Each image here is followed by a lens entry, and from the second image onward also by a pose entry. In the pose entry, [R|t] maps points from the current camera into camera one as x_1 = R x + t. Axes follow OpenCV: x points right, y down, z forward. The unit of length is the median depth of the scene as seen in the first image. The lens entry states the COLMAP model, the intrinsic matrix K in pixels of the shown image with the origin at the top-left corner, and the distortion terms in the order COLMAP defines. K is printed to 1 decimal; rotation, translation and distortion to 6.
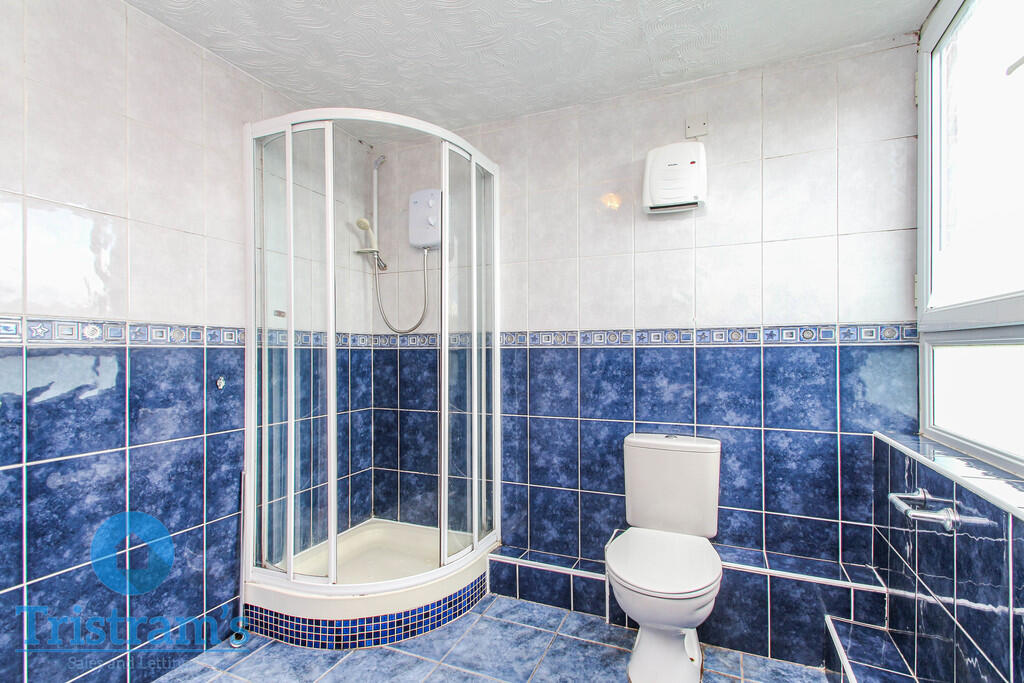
lens RADIAL K [[472.6, 0, 519.5], [0, 472.6, 350.1], [0, 0, 1]] dist [0.006363, -0.000758]
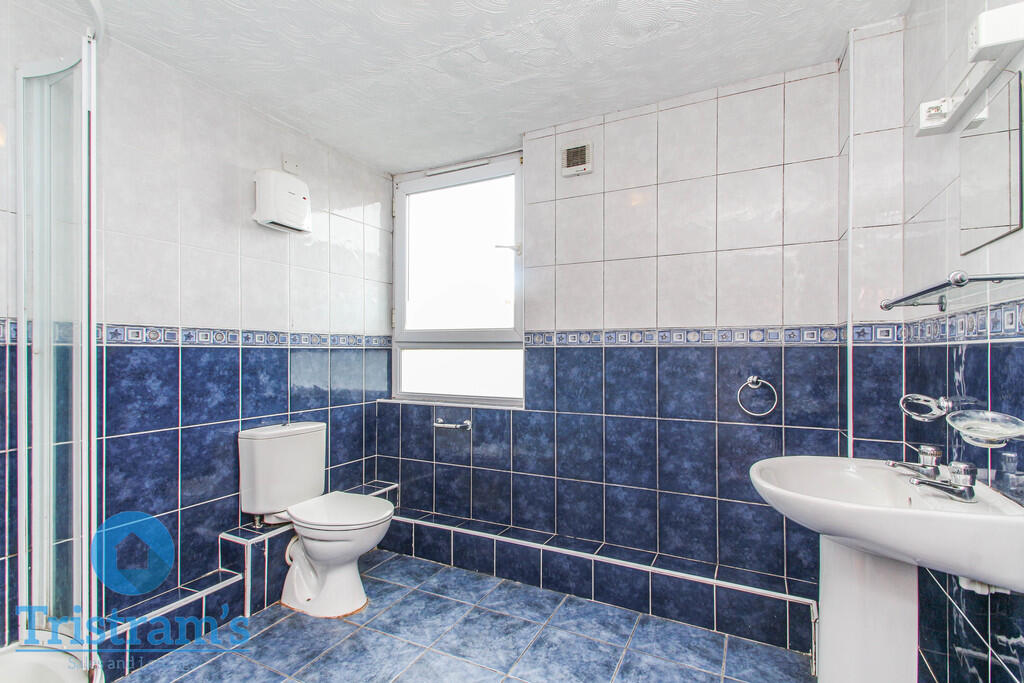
lens RADIAL K [[472.6, 0, 518.7], [0, 472.6, 347.4], [0, 0, 1]] dist [0.006363, -0.000758]
pose [[0.062511, 0.013027, 0.997959, -0.735290], [-0.004081, 0.999910, -0.012797, 0.004730], [-0.998036, -0.003273, 0.062559, 0.325026]]
